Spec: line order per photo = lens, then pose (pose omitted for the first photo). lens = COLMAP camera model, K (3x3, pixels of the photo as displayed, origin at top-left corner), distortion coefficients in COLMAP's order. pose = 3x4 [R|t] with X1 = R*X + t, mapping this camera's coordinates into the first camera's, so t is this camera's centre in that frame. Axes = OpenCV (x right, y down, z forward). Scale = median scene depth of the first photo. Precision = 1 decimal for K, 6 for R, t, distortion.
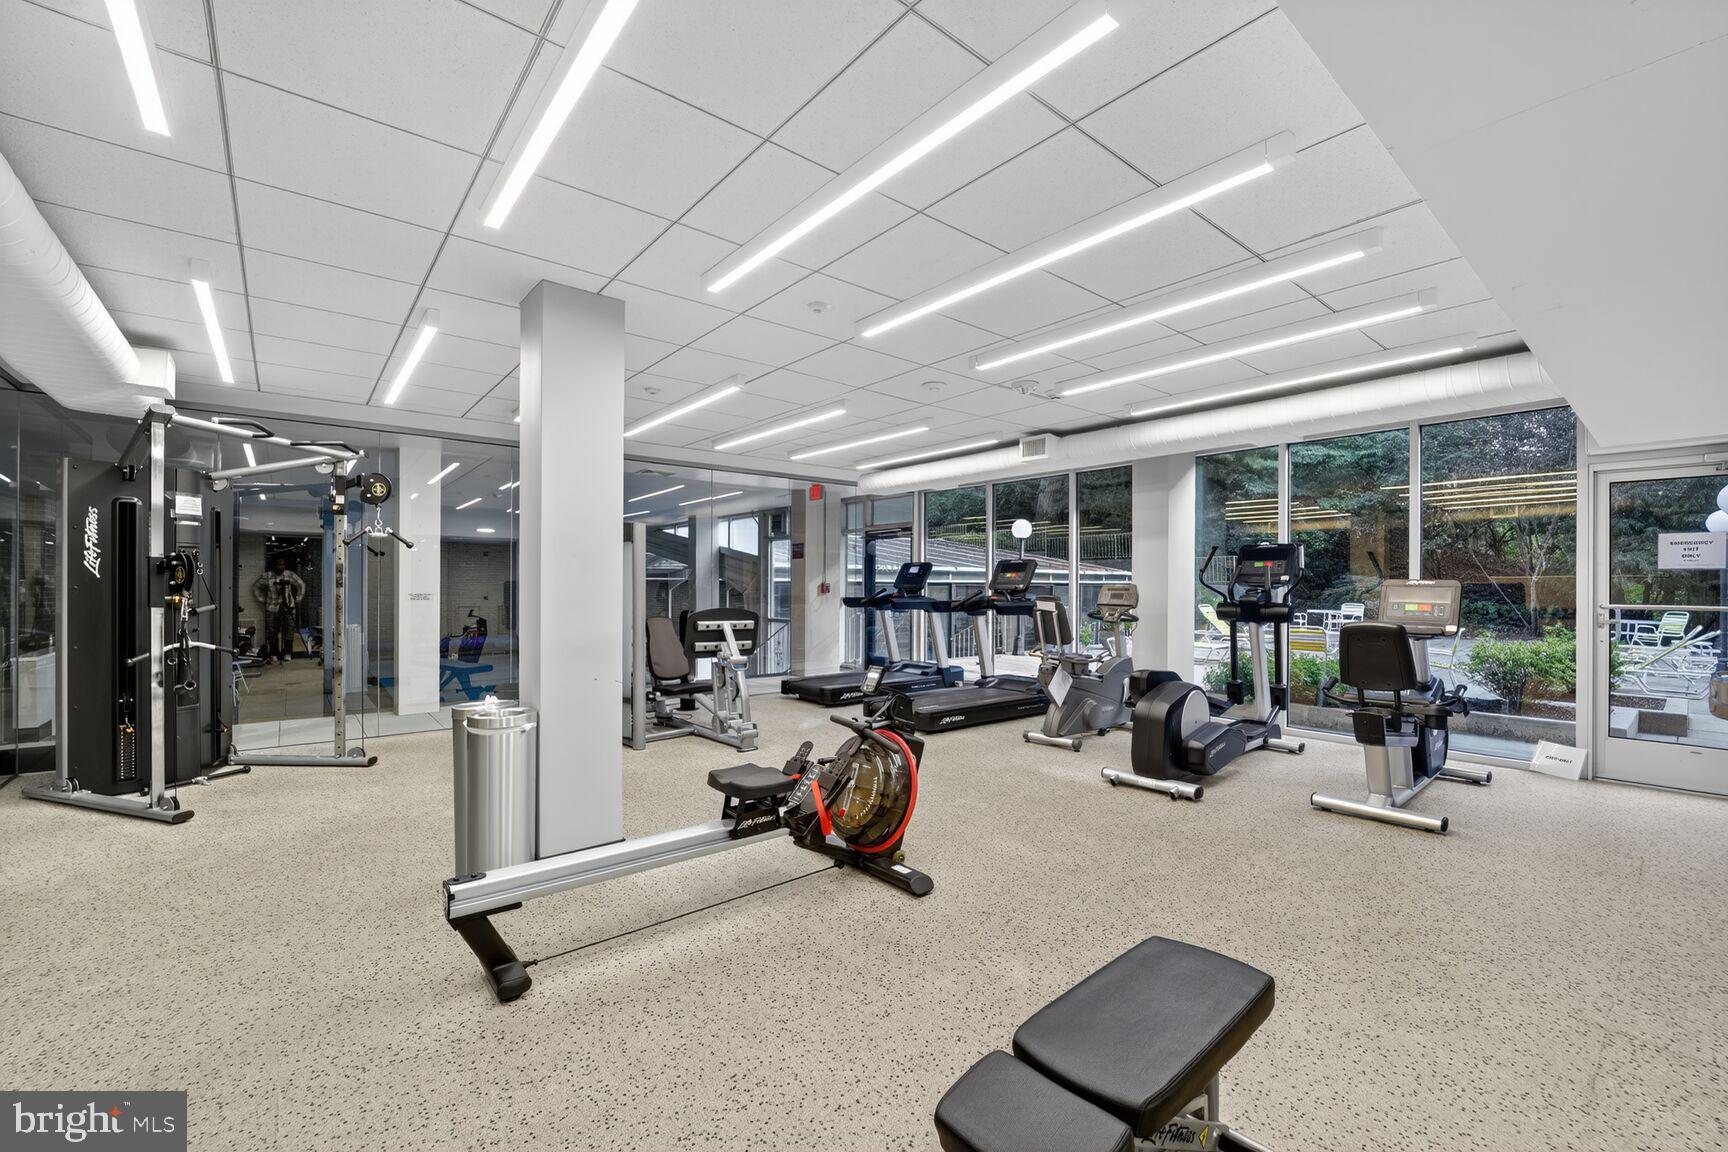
lens RADIAL K [[705.1, 0, 864.0], [0, 705.1, 576.0], [0, 0, 1]] dist [-0.002177, -0.000269]
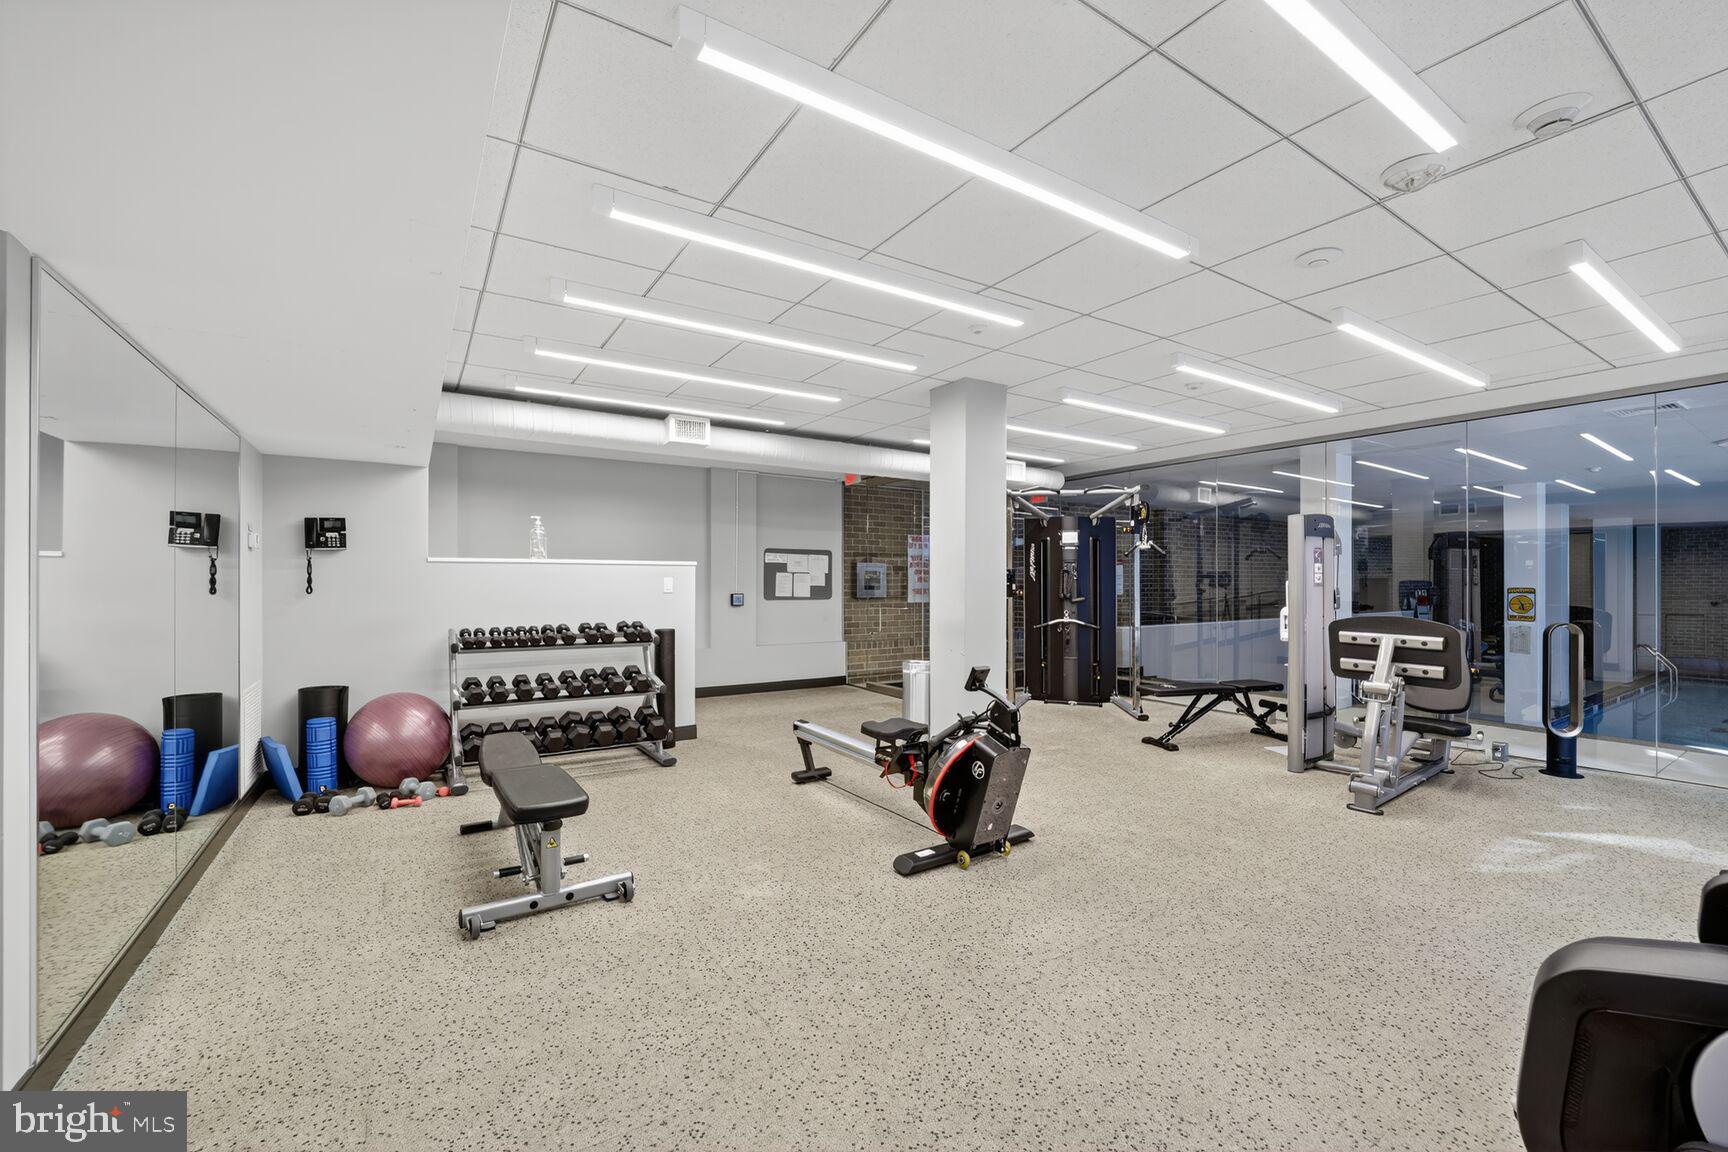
lens RADIAL K [[705.1, 0, 864.0], [0, 705.1, 576.0], [0, 0, 1]] dist [-0.002177, -0.000269]
pose [[-0.108968, -0.015453, -0.993925, 0.827508], [0.008967, 0.999823, -0.016528, 0.015530], [0.994005, -0.010713, -0.108810, 0.766361]]
